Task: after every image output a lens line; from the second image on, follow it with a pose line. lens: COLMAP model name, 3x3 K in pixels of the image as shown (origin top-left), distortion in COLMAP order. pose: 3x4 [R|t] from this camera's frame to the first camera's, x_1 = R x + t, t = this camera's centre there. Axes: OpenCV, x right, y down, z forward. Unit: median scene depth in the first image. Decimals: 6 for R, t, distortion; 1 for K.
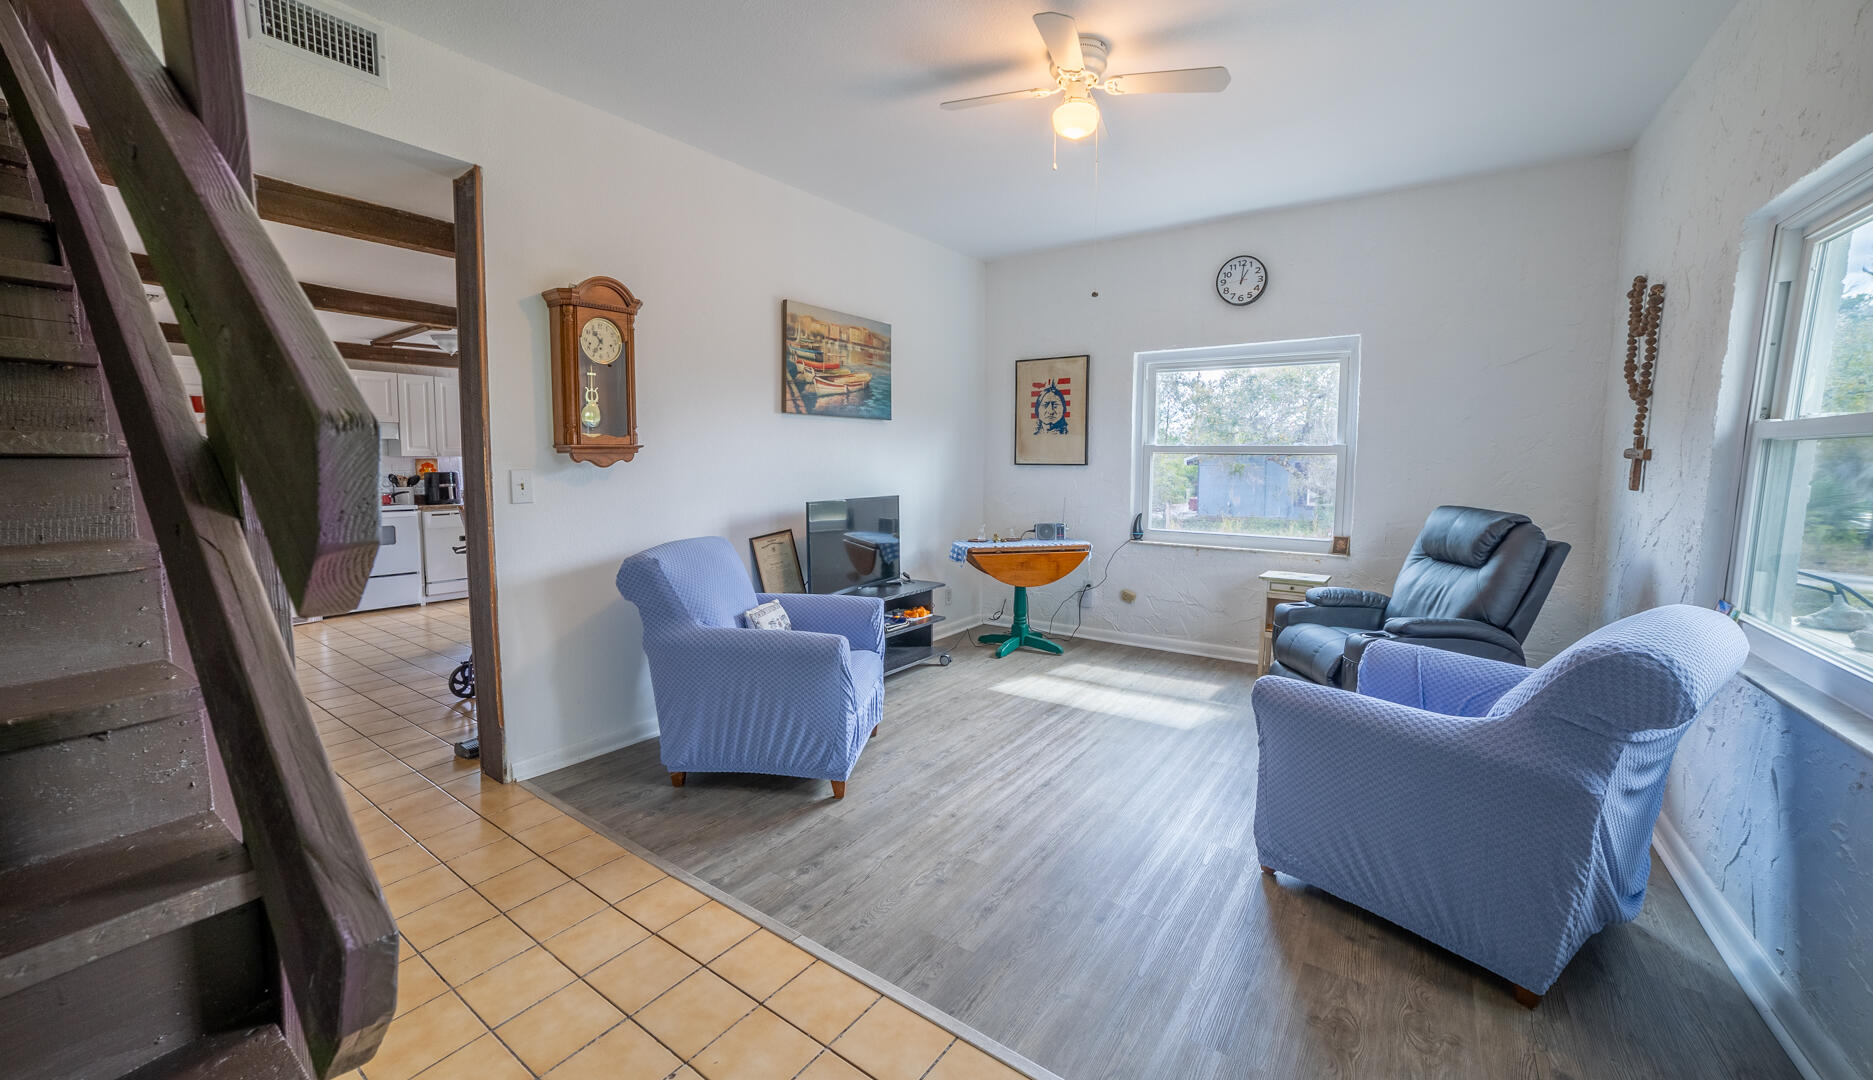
lens RADIAL K [[732.8, 0, 938.8], [0, 732.8, 541.1], [0, 0, 1]] dist [-0.002479, 0.000099]
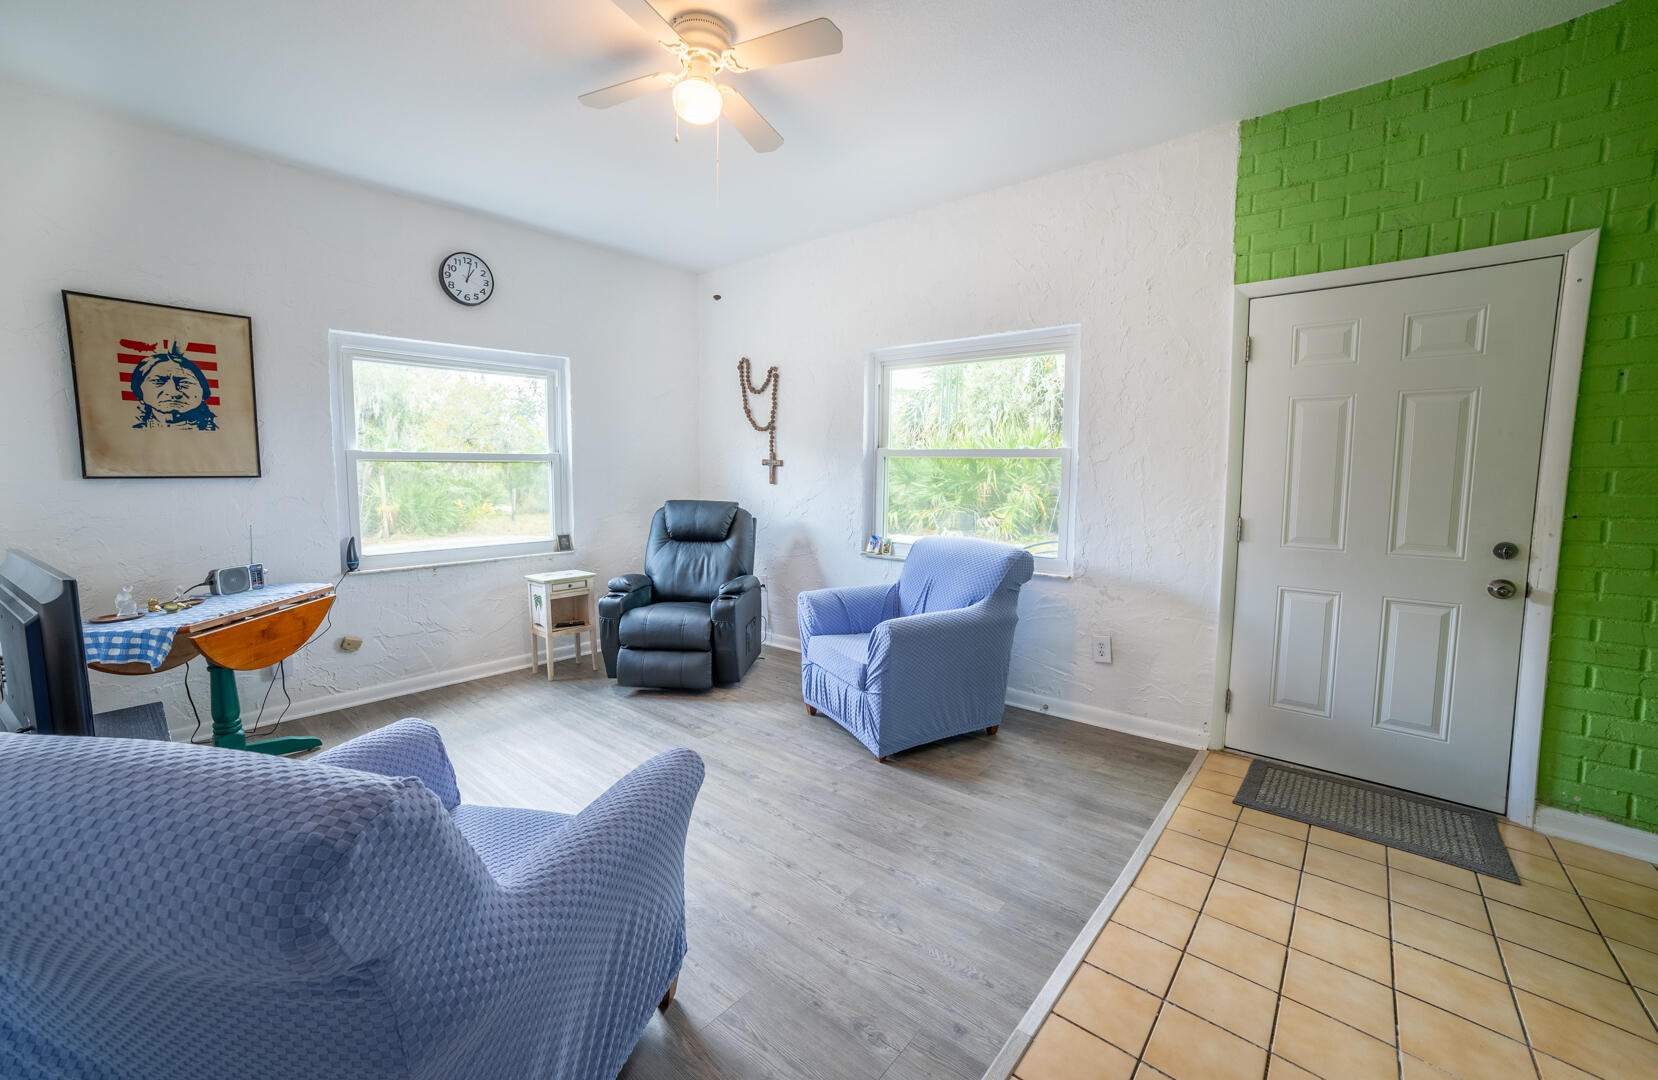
lens RADIAL K [[650.1, 0, 829.1], [0, 650.1, 531.5], [0, 0, 1]] dist [-0.020544, 0.000178]
pose [[0.117940, -0.104288, 0.987529, -0.342272], [0.108802, 0.989840, 0.091538, -0.050595], [-0.987042, 0.096649, 0.128089, 0.407161]]
